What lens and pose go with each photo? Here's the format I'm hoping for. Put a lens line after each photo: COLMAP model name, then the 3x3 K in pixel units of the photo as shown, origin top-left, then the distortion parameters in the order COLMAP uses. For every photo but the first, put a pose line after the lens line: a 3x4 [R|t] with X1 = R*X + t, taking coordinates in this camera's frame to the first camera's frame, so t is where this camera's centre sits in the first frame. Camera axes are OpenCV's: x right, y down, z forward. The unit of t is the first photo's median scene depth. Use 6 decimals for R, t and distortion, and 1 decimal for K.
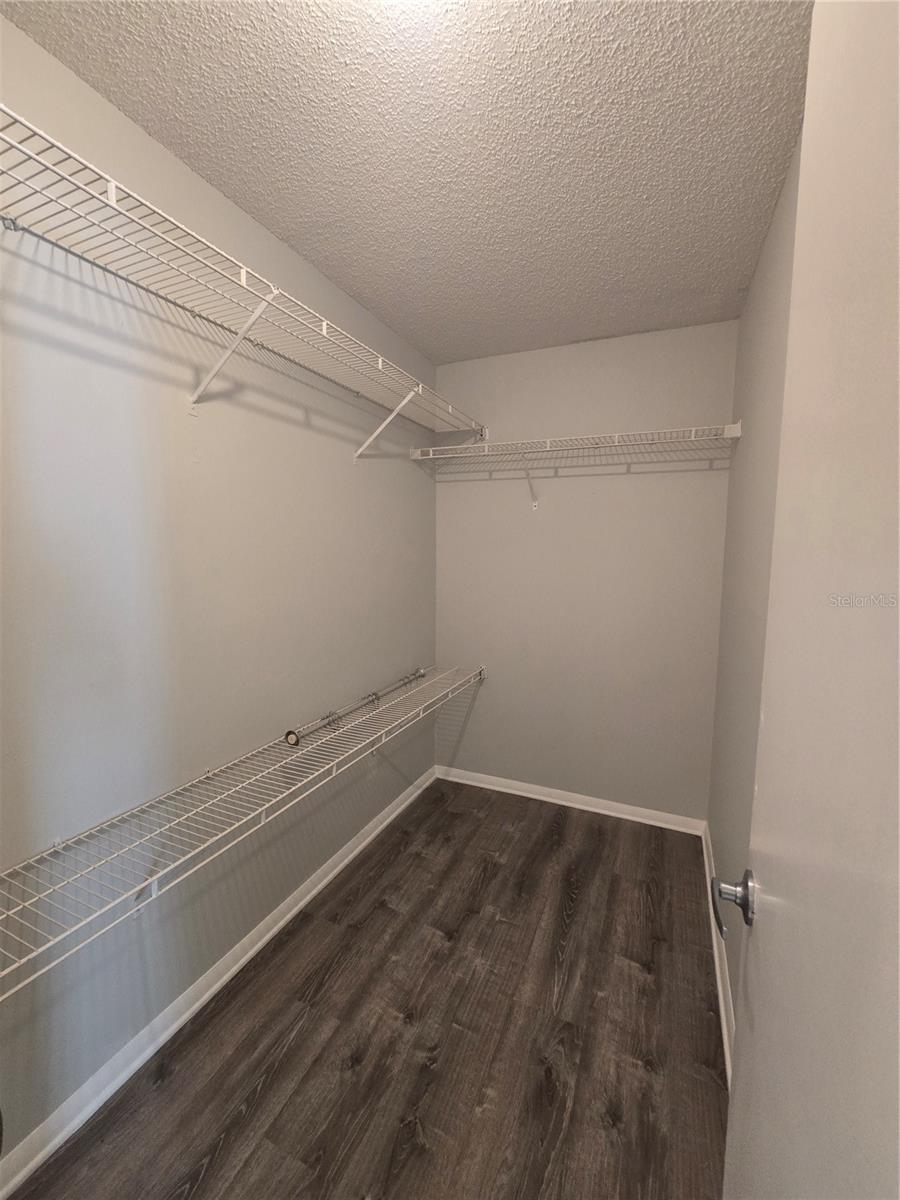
lens RADIAL K [[490.7, 0, 447.9], [0, 490.7, 597.9], [0, 0, 1]] dist [-0.001387, 0.000254]
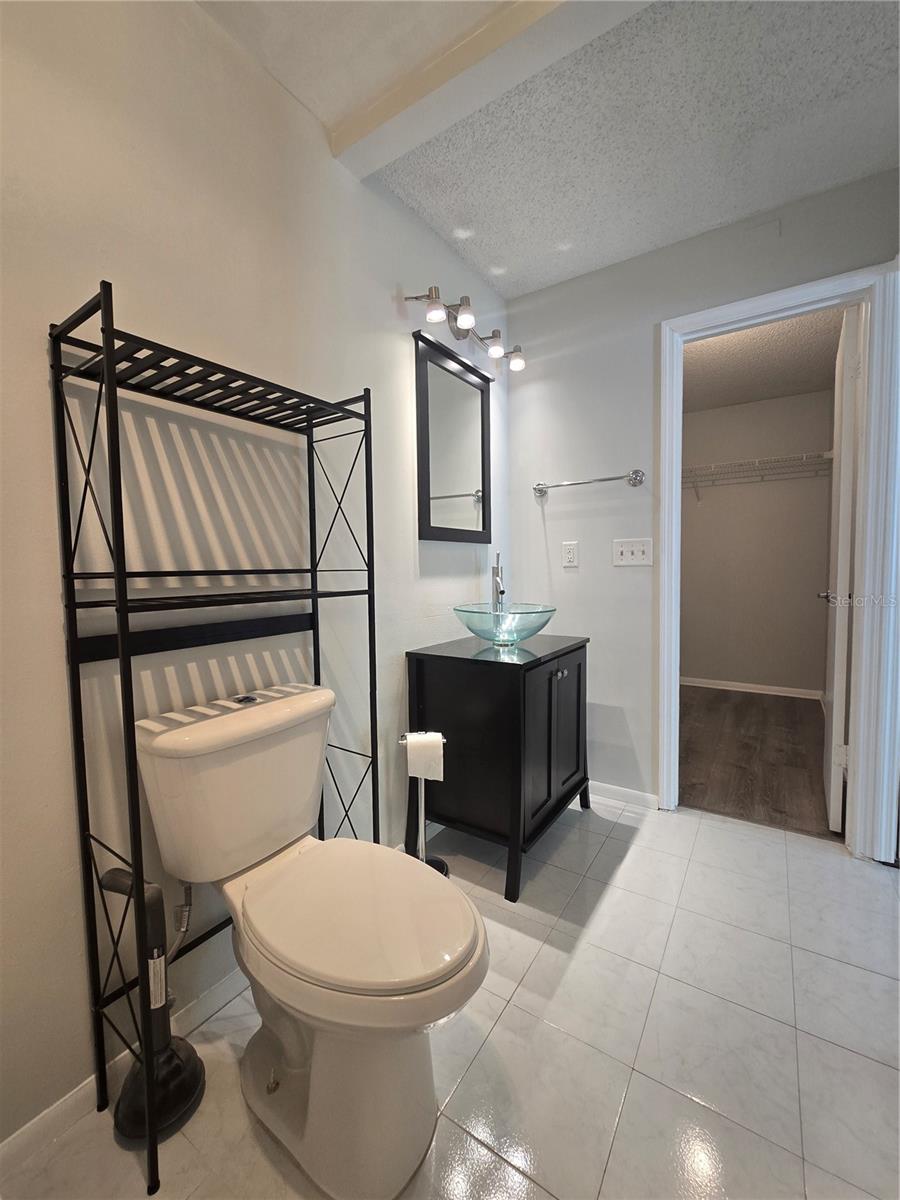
lens RADIAL K [[490.7, 0, 447.9], [0, 490.7, 597.9], [0, 0, 1]] dist [-0.001387, 0.000254]
pose [[0.986252, -0.014160, -0.164641, -0.591589], [0.006162, 0.998781, -0.048984, 0.309305], [0.165134, 0.047296, 0.985136, -1.140307]]
